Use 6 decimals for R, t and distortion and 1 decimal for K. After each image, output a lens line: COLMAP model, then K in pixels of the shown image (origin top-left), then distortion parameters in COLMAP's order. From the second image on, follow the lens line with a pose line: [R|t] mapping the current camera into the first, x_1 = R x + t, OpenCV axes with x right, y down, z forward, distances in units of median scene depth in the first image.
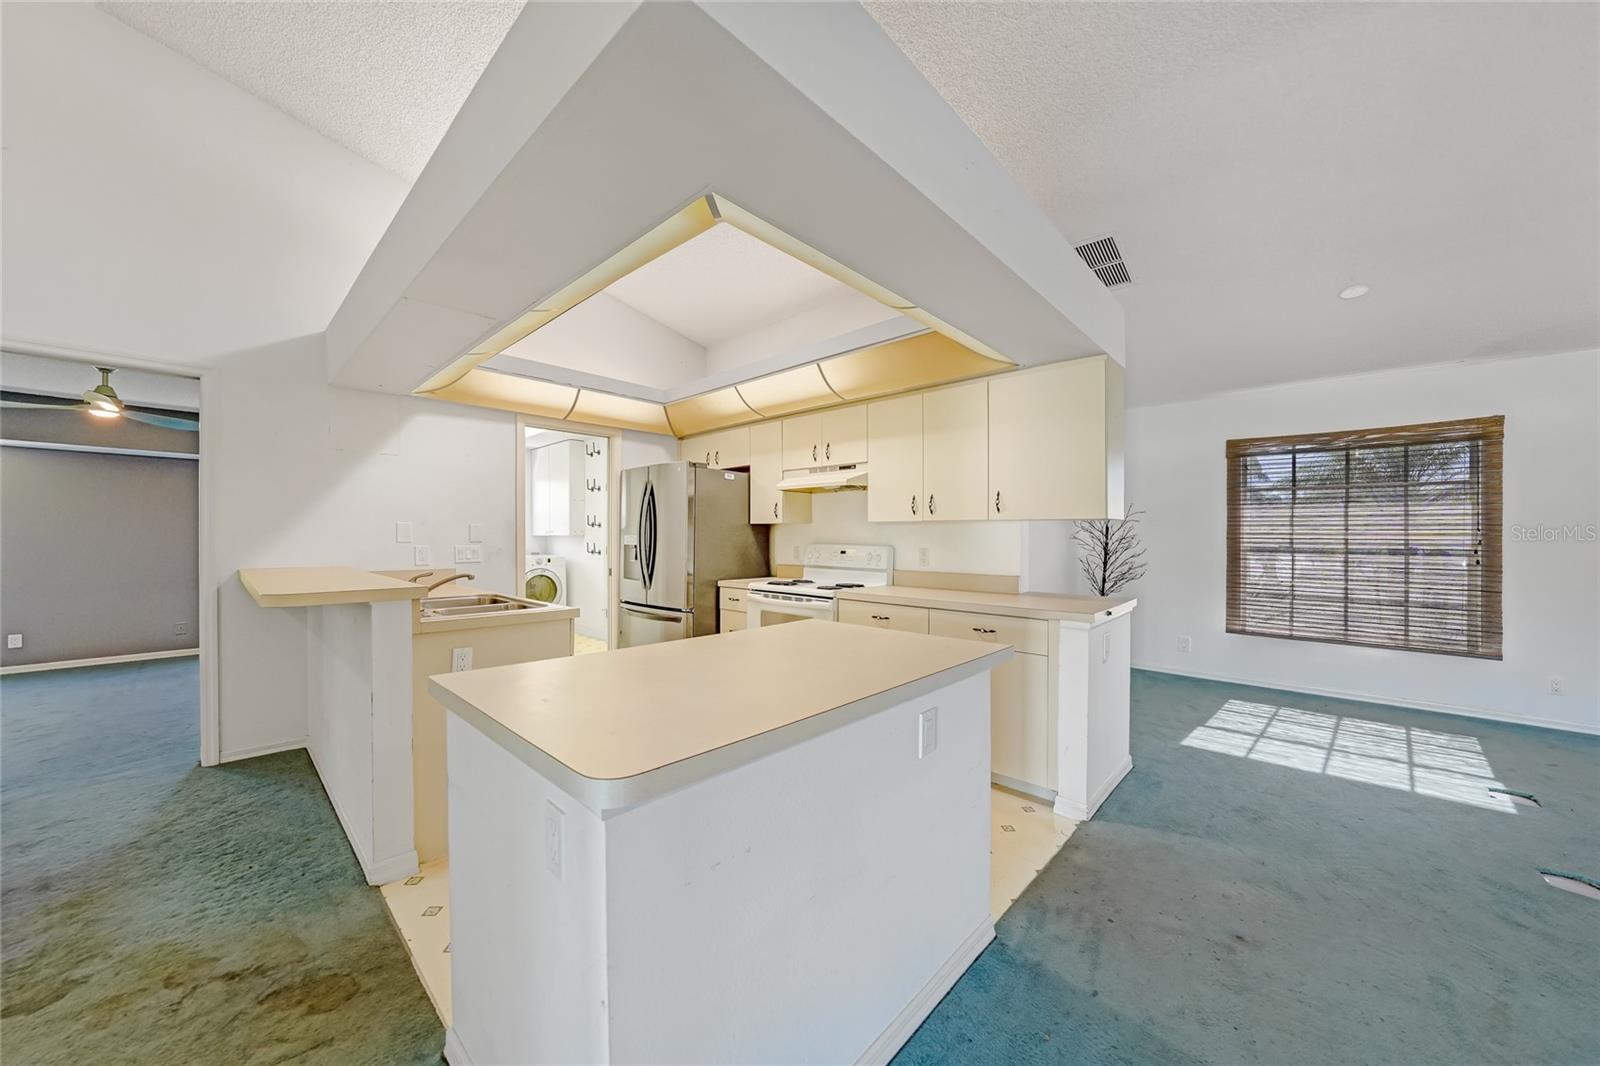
lens RADIAL K [[565.3, 0, 807.7], [0, 565.3, 528.6], [0, 0, 1]] dist [-0.023739, 0.006303]
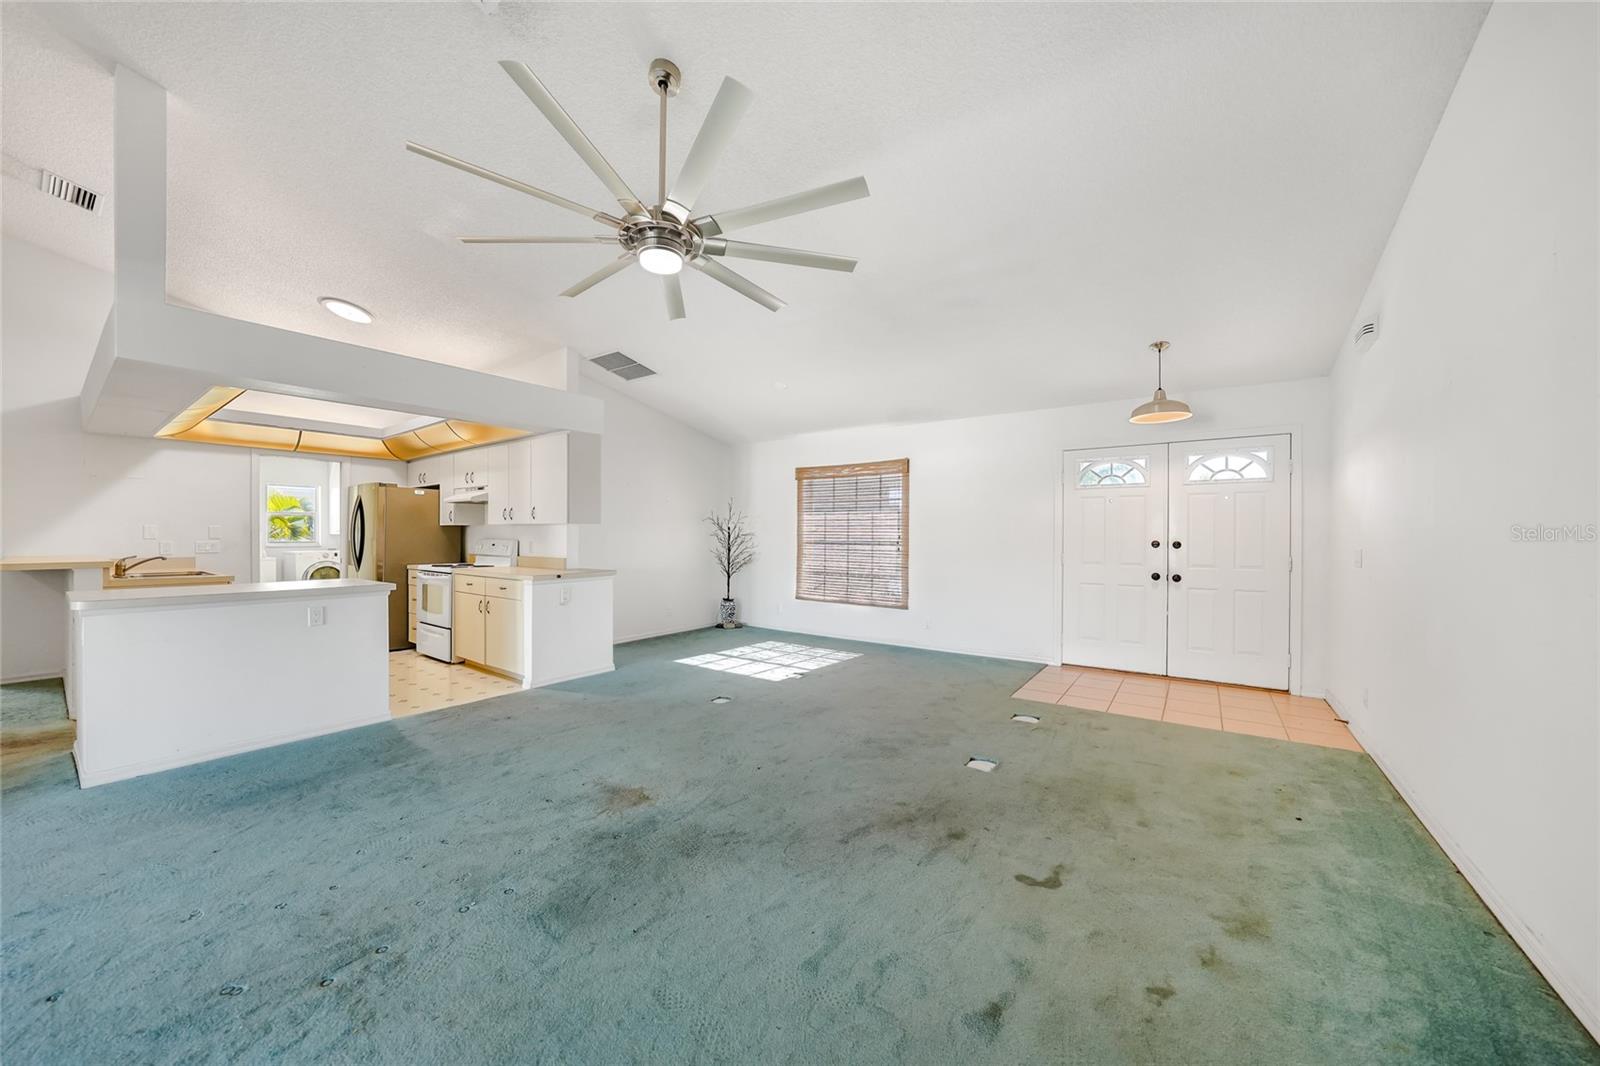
lens RADIAL K [[565.3, 0, 807.7], [0, 565.3, 528.6], [0, 0, 1]] dist [-0.023739, 0.006303]
pose [[0.992851, -0.001978, 0.119344, 0.694380], [0.001551, 0.999992, 0.003670, -0.004598], [-0.119350, -0.003459, 0.992846, -0.547037]]
